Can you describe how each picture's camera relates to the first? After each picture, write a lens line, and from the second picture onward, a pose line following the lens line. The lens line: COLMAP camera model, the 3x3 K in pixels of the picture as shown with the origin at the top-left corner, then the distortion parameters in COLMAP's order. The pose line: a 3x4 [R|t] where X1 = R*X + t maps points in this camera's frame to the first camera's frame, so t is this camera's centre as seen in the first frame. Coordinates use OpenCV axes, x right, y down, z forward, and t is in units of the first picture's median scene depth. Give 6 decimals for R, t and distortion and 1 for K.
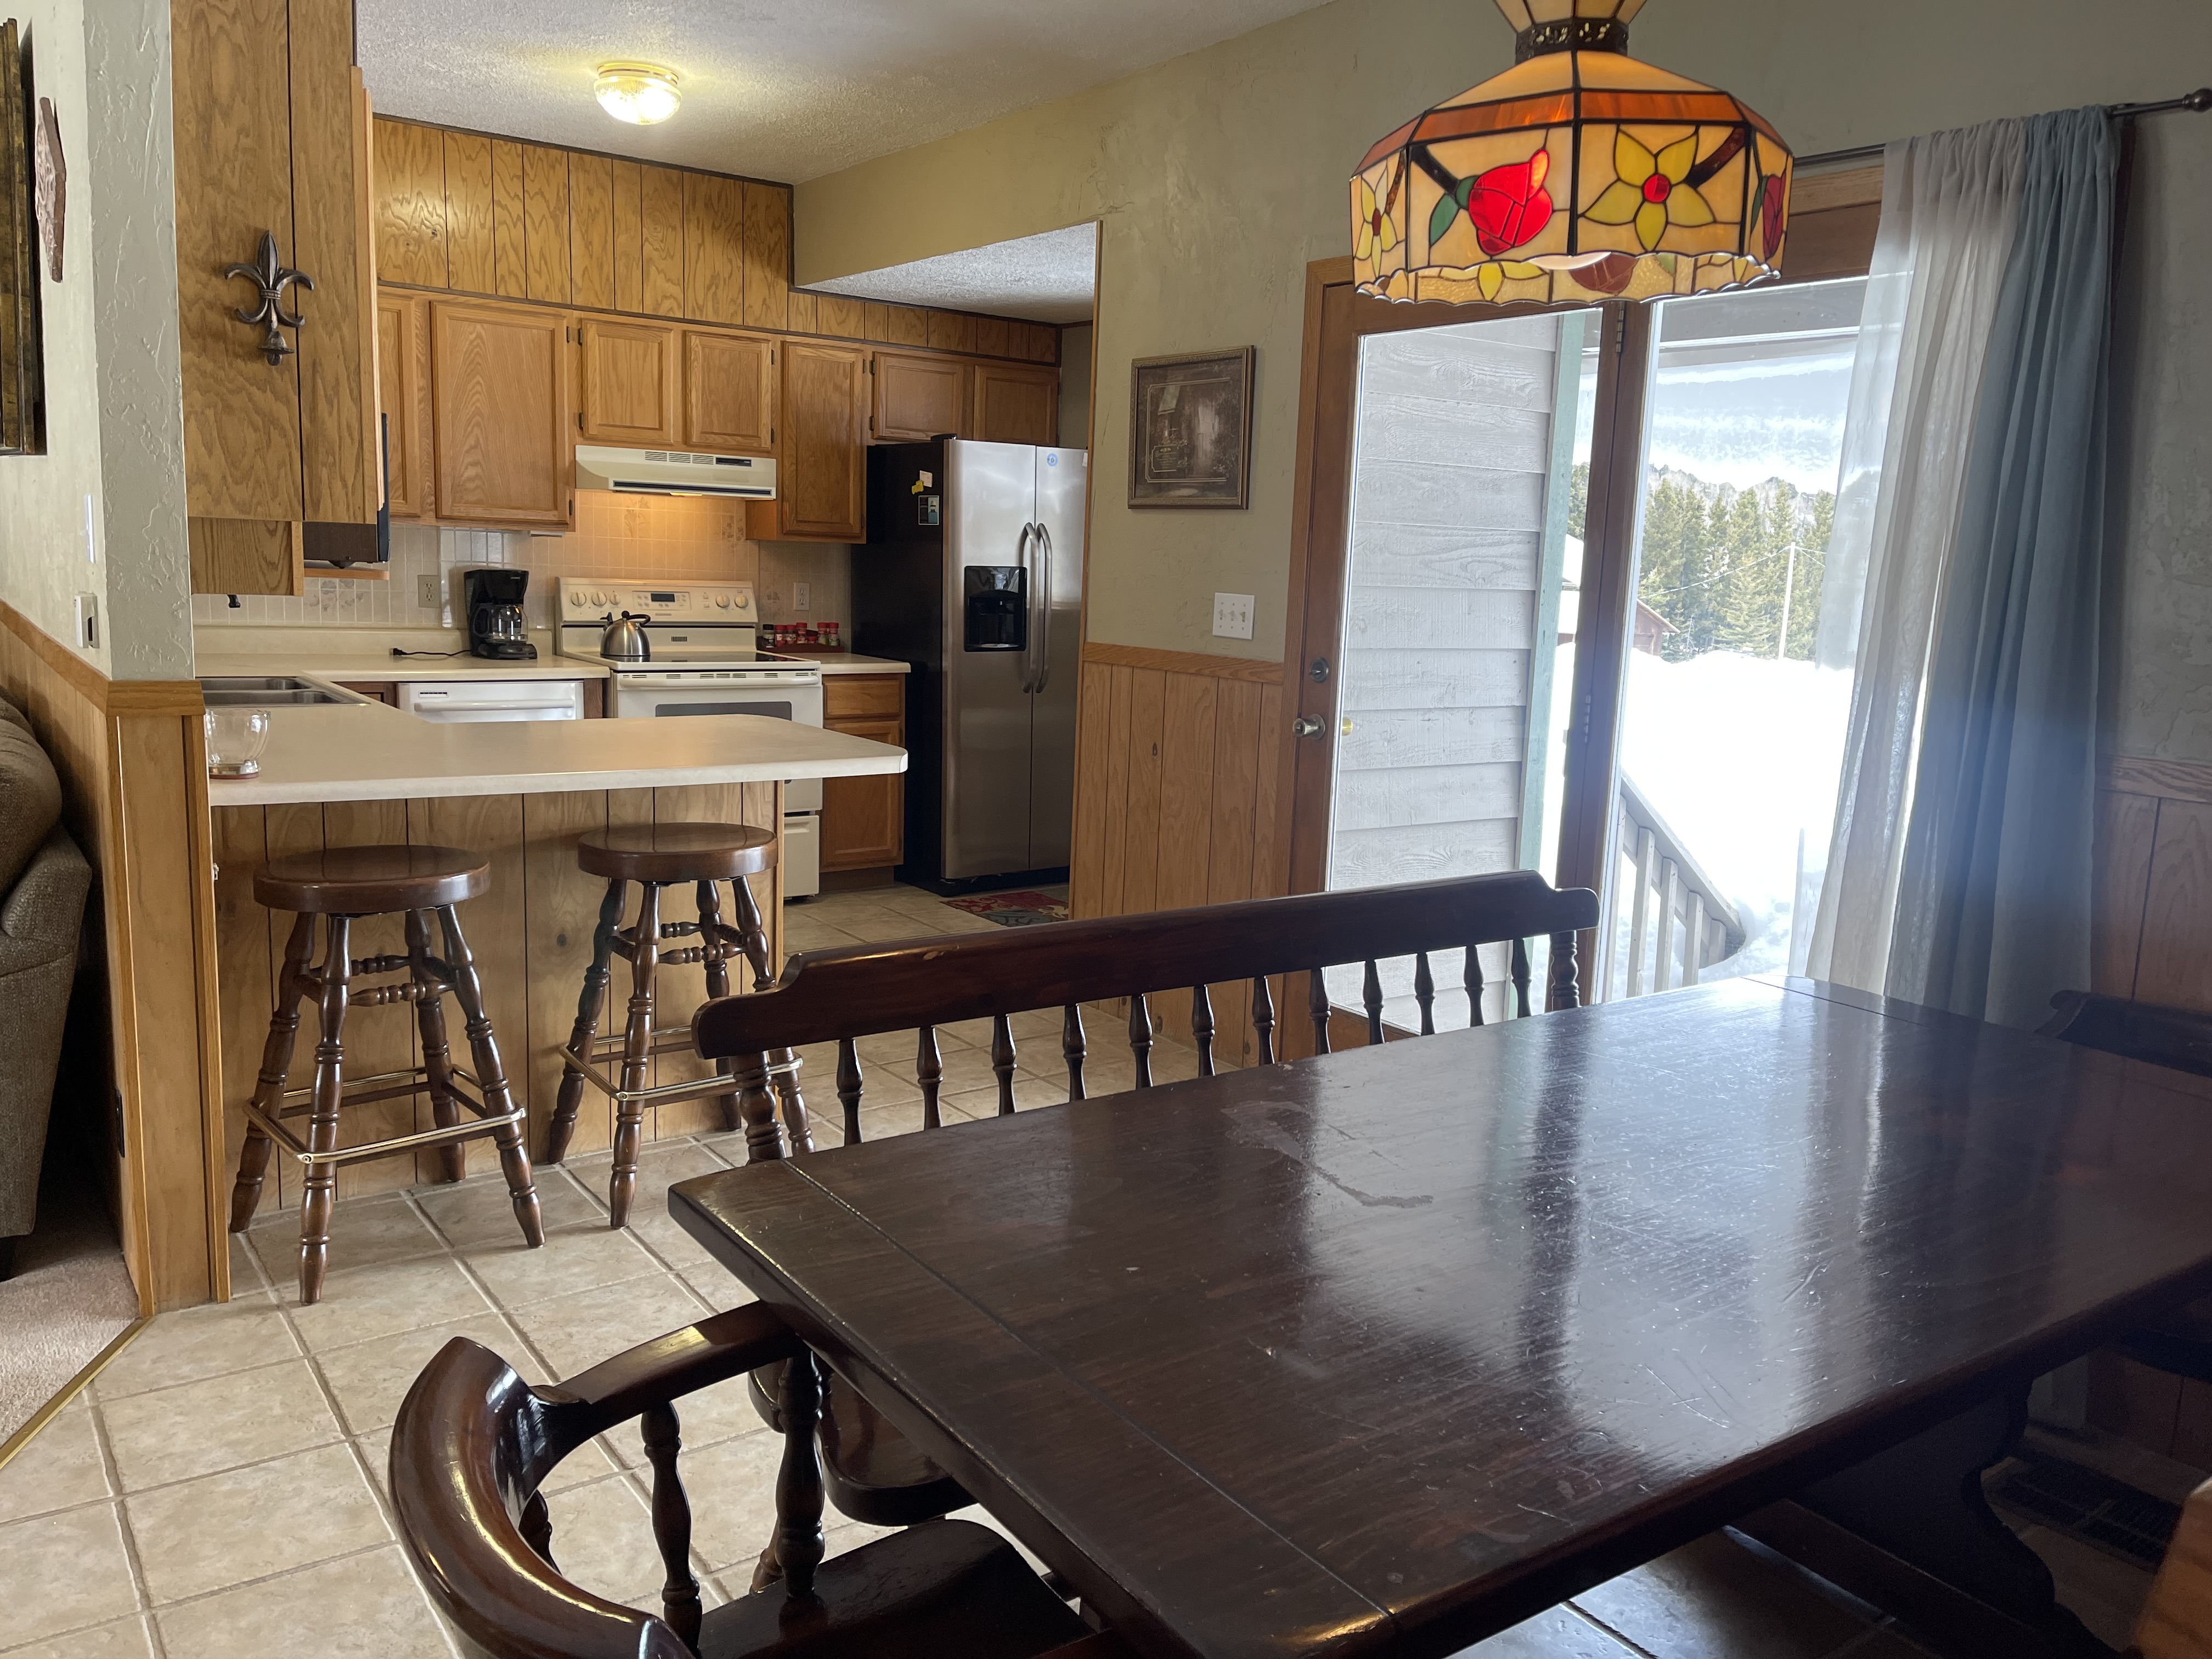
lens RADIAL K [[1677.2, 0, 1122.8], [0, 1677.2, 828.4], [0, 0, 1]] dist [0.068897, -0.094566]
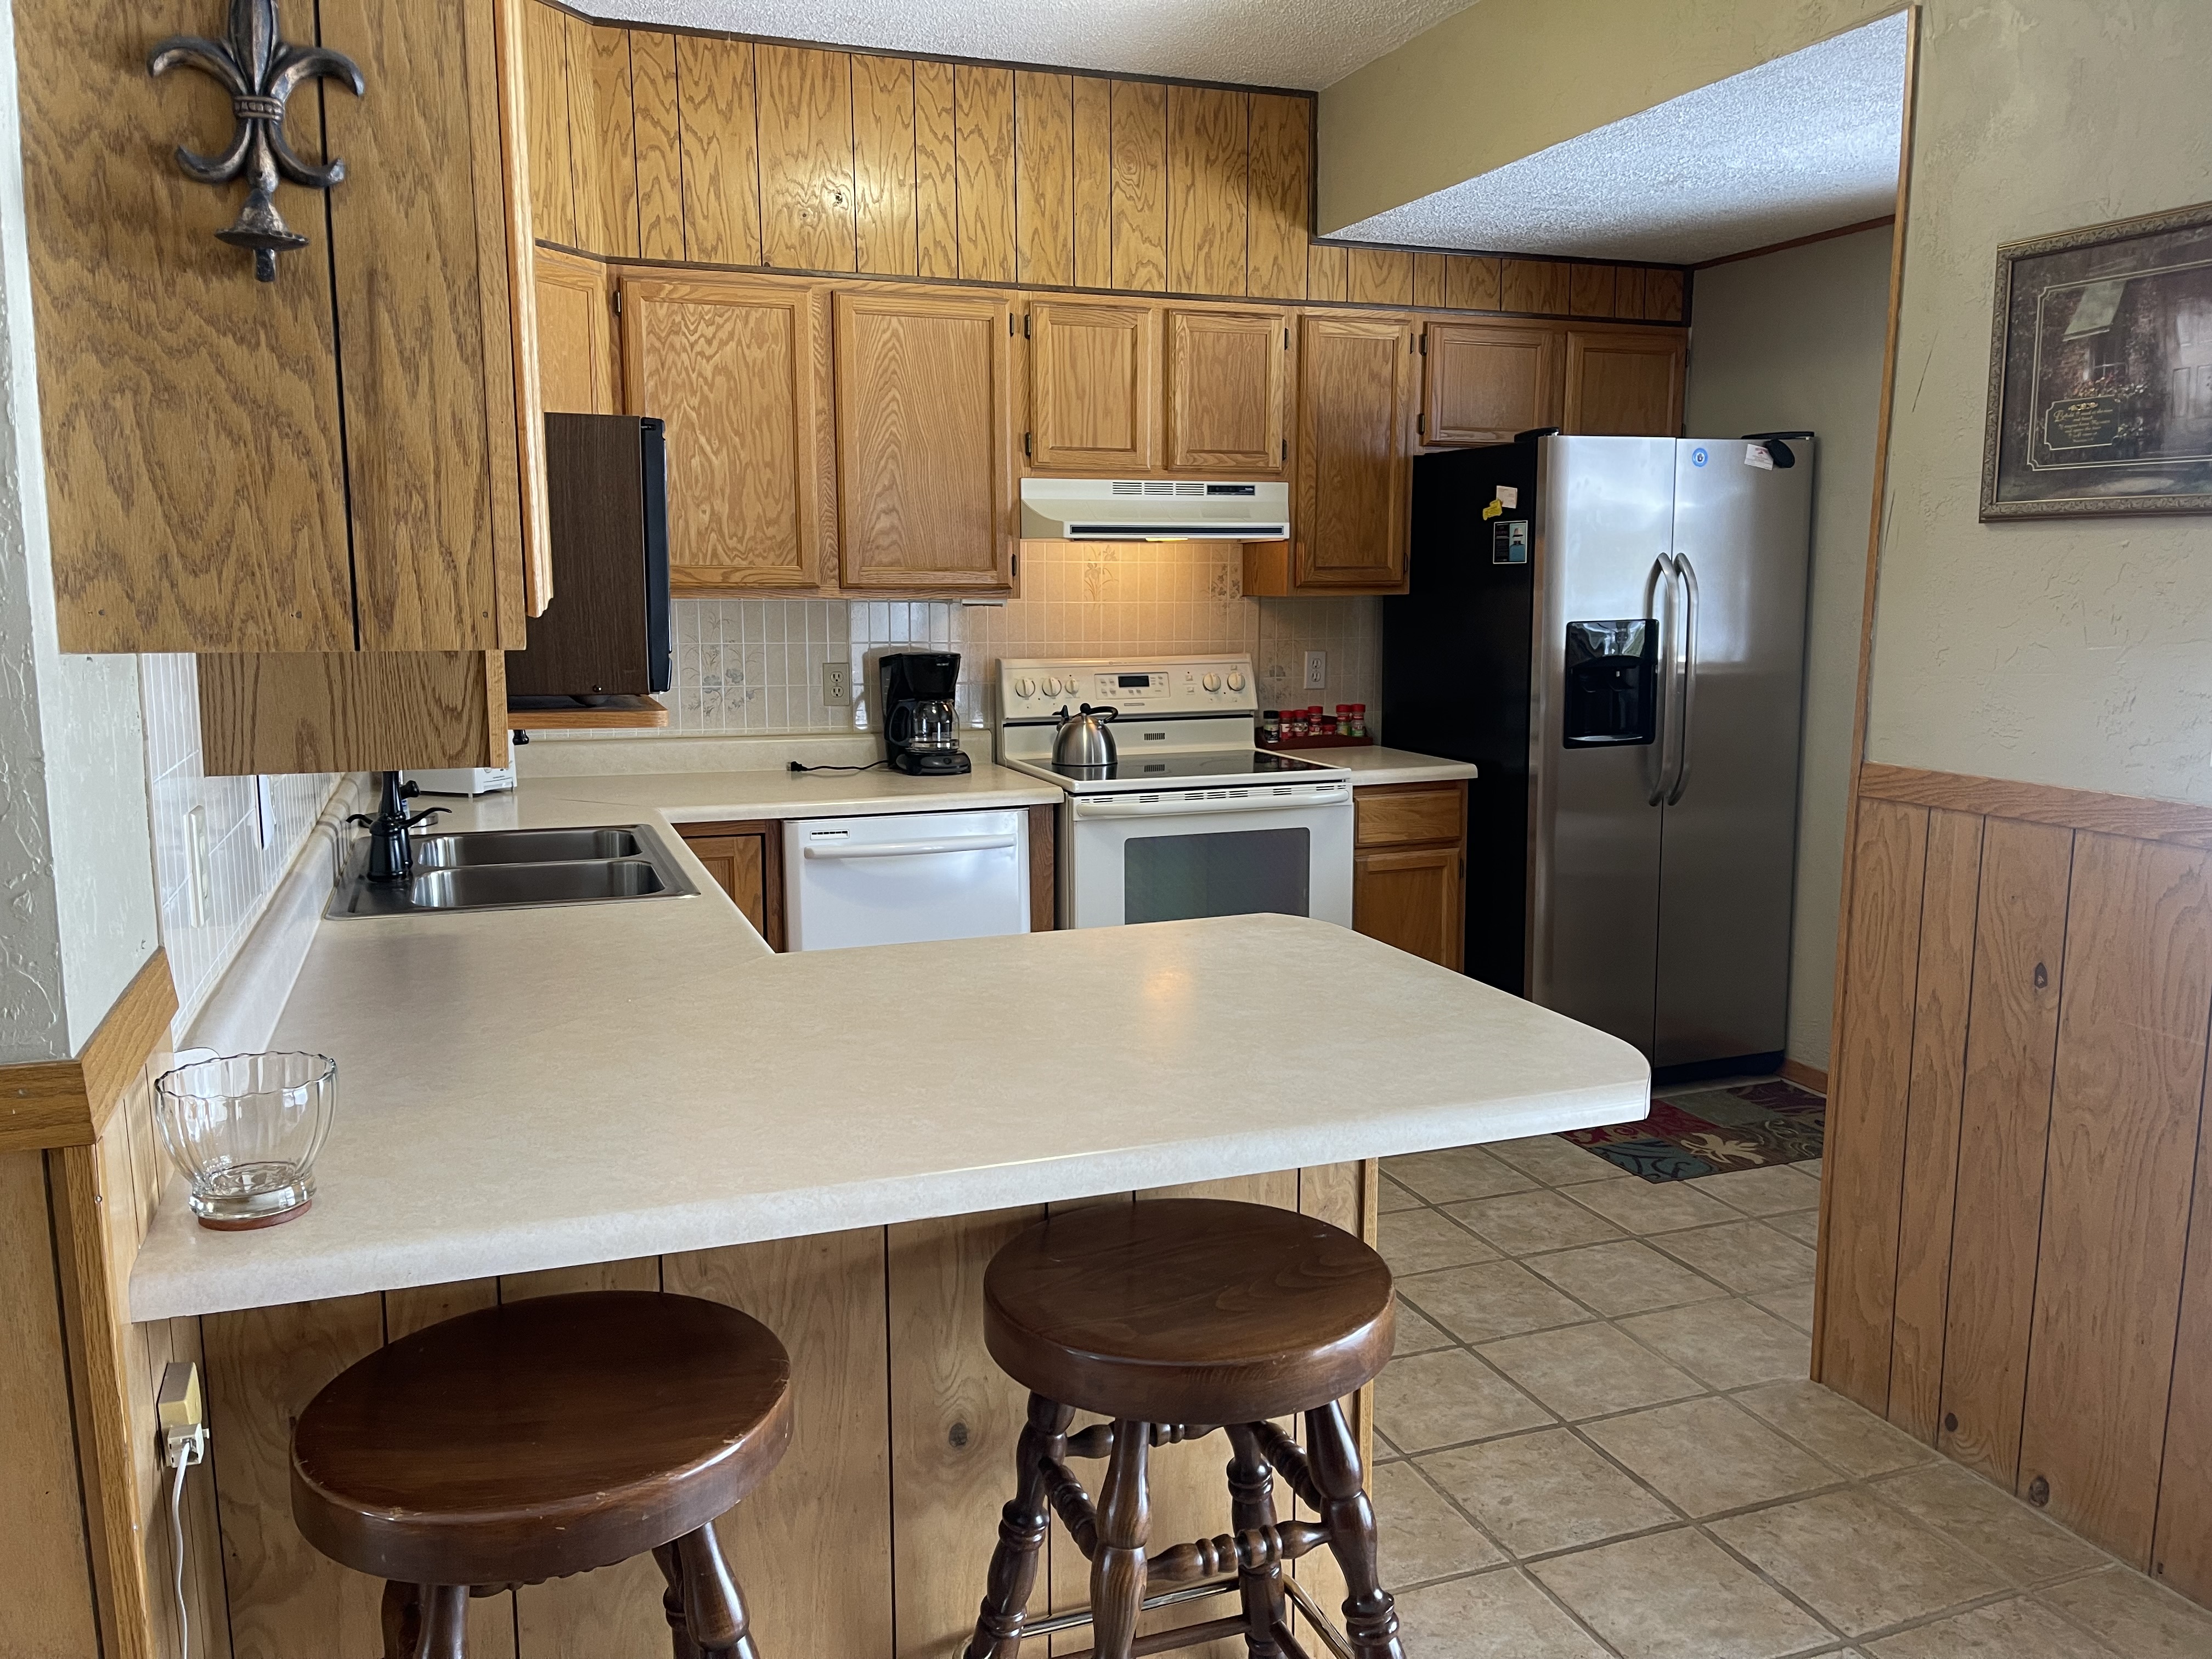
lens RADIAL K [[1677.2, 0, 1119.5], [0, 1677.2, 846.2], [0, 0, 1]] dist [0.068897, -0.094566]
pose [[0.964648, 0.001953, -0.263533, -0.095454], [-0.003851, 0.999970, -0.006688, -0.066469], [0.263512, 0.007466, 0.964627, 0.326678]]
